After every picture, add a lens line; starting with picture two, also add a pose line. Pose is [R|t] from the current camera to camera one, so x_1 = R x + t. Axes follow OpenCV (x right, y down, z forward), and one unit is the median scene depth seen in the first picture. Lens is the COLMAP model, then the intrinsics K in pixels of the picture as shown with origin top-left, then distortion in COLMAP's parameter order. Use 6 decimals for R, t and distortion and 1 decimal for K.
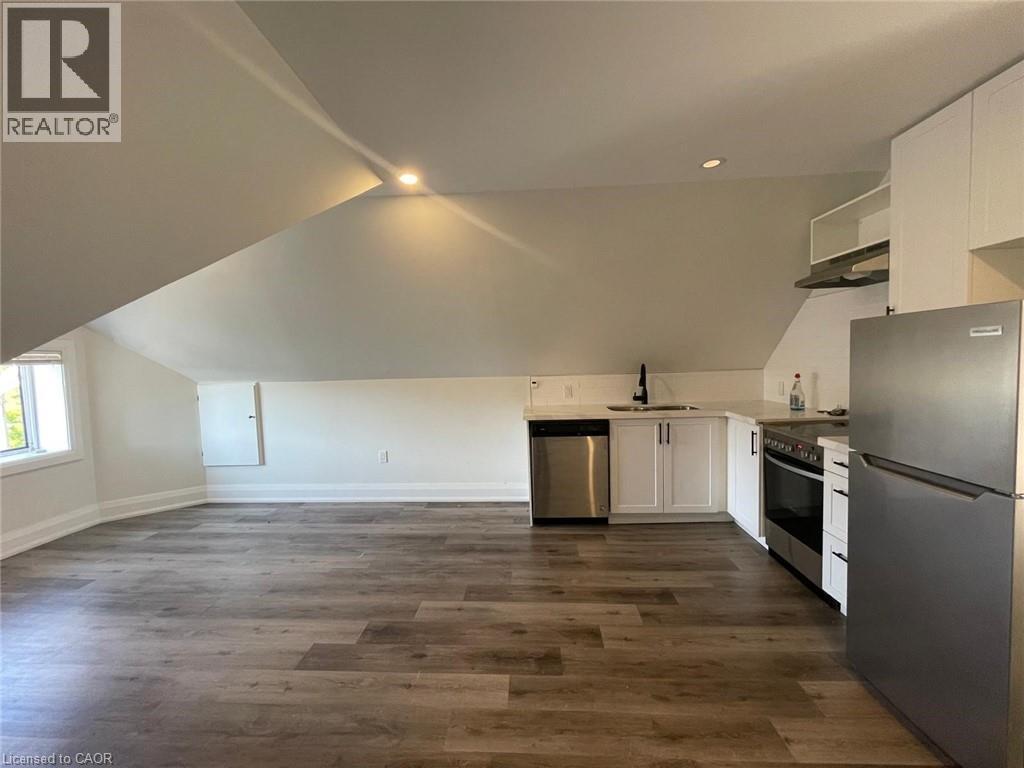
lens RADIAL K [[407.8, 0, 510.5], [0, 407.8, 381.7], [0, 0, 1]] dist [-0.002598, -0.000386]
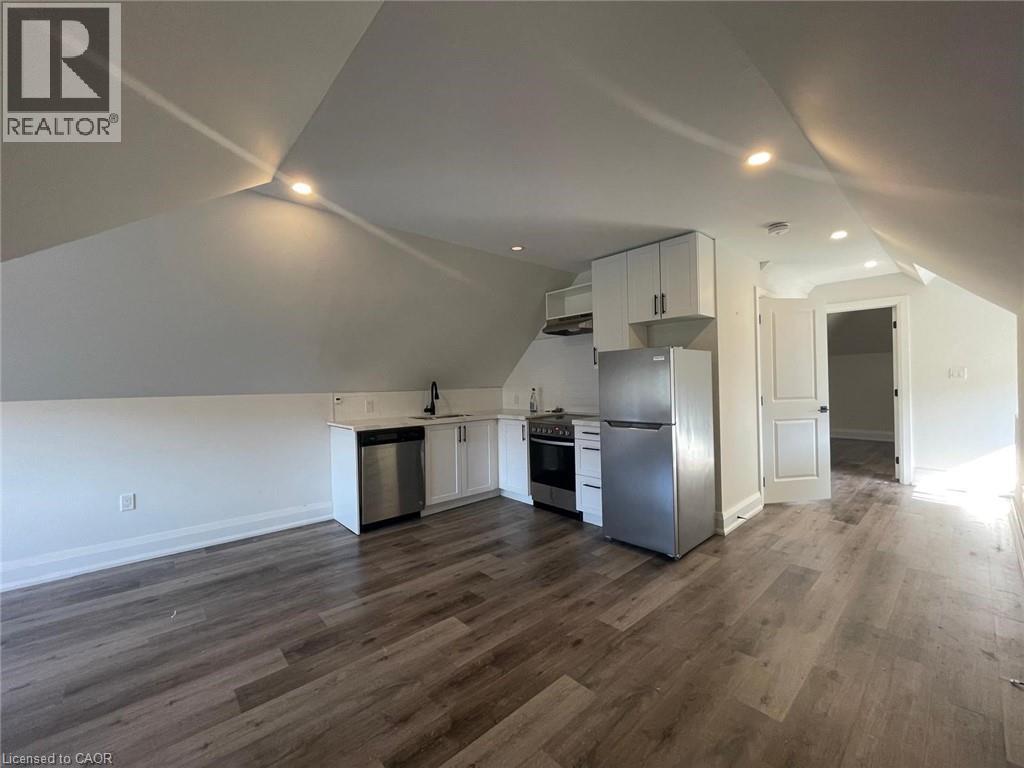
lens RADIAL K [[407.8, 0, 510.5], [0, 407.8, 381.7], [0, 0, 1]] dist [-0.002598, -0.000386]
pose [[0.708648, 0.018401, 0.705322, -0.516020], [0.037118, 0.997303, -0.063312, 0.059096], [-0.704585, 0.071046, 0.706054, -0.037840]]
